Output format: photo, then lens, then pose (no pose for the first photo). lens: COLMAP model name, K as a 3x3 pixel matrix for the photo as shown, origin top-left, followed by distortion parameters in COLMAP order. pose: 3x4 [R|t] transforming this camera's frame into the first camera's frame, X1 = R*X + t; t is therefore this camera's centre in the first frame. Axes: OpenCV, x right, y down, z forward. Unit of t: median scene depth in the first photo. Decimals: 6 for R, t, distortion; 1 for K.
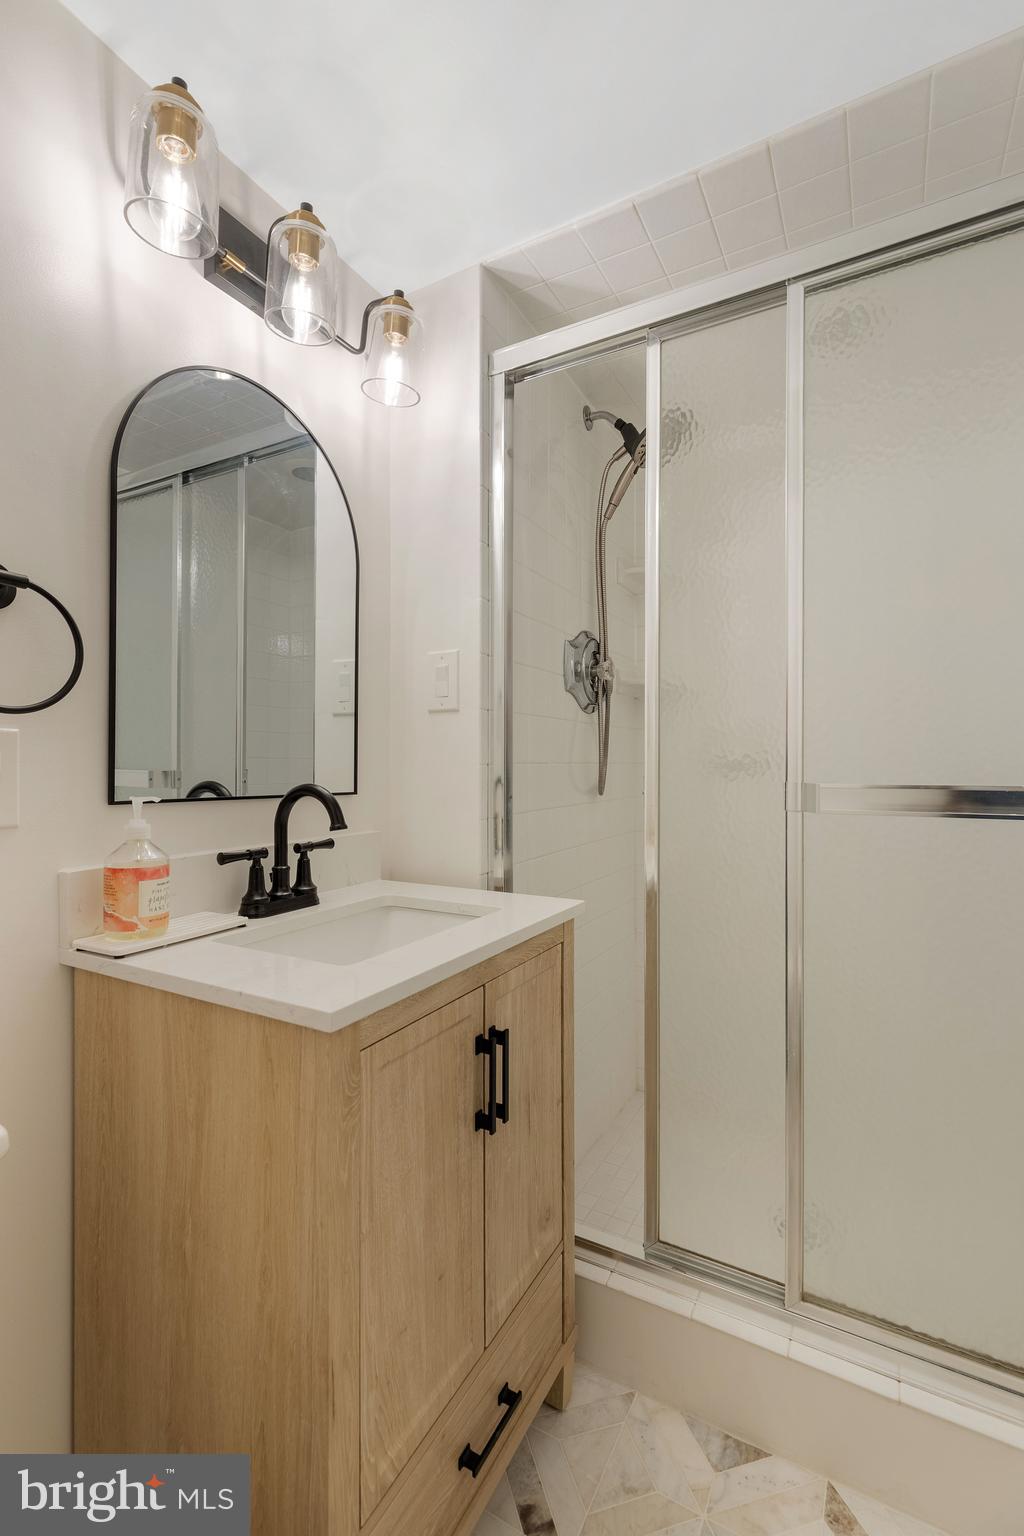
lens RADIAL K [[691.5, 0, 502.1], [0, 691.5, 778.0], [0, 0, 1]] dist [0.005731, -0.000954]
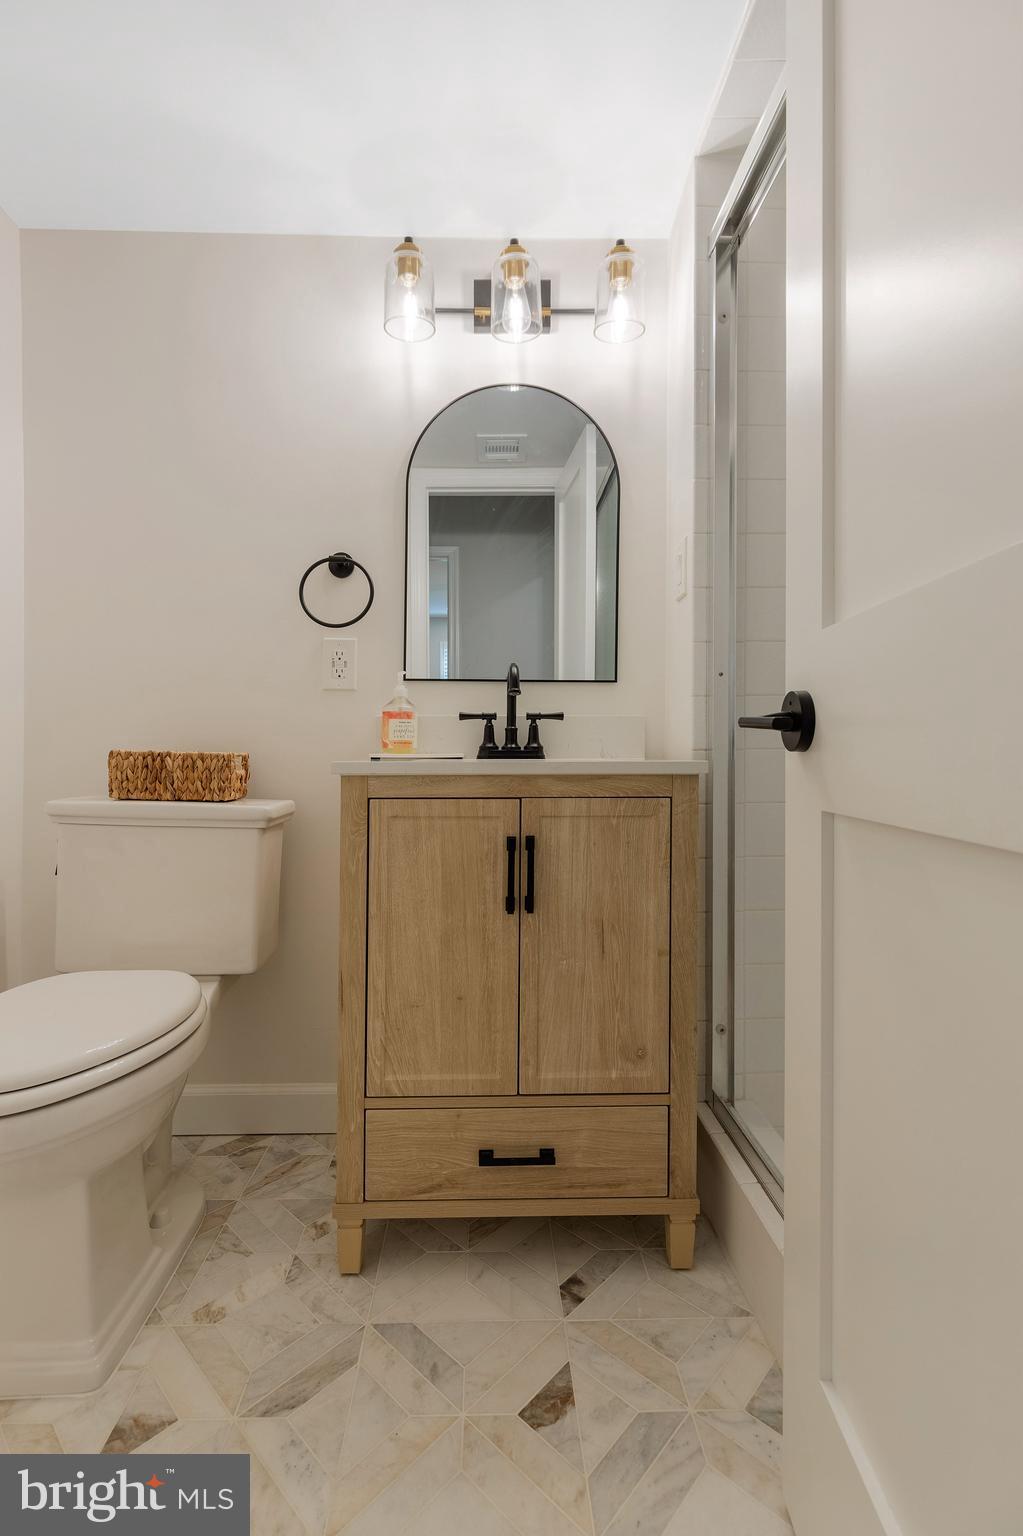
lens RADIAL K [[691.5, 0, 501.1], [0, 691.5, 754.2], [0, 0, 1]] dist [0.005731, -0.000954]
pose [[0.520190, 0.001688, -0.854049, 0.894555], [-0.013492, 0.999889, -0.006242, 0.201069], [0.853944, 0.014770, 0.520155, 0.287348]]
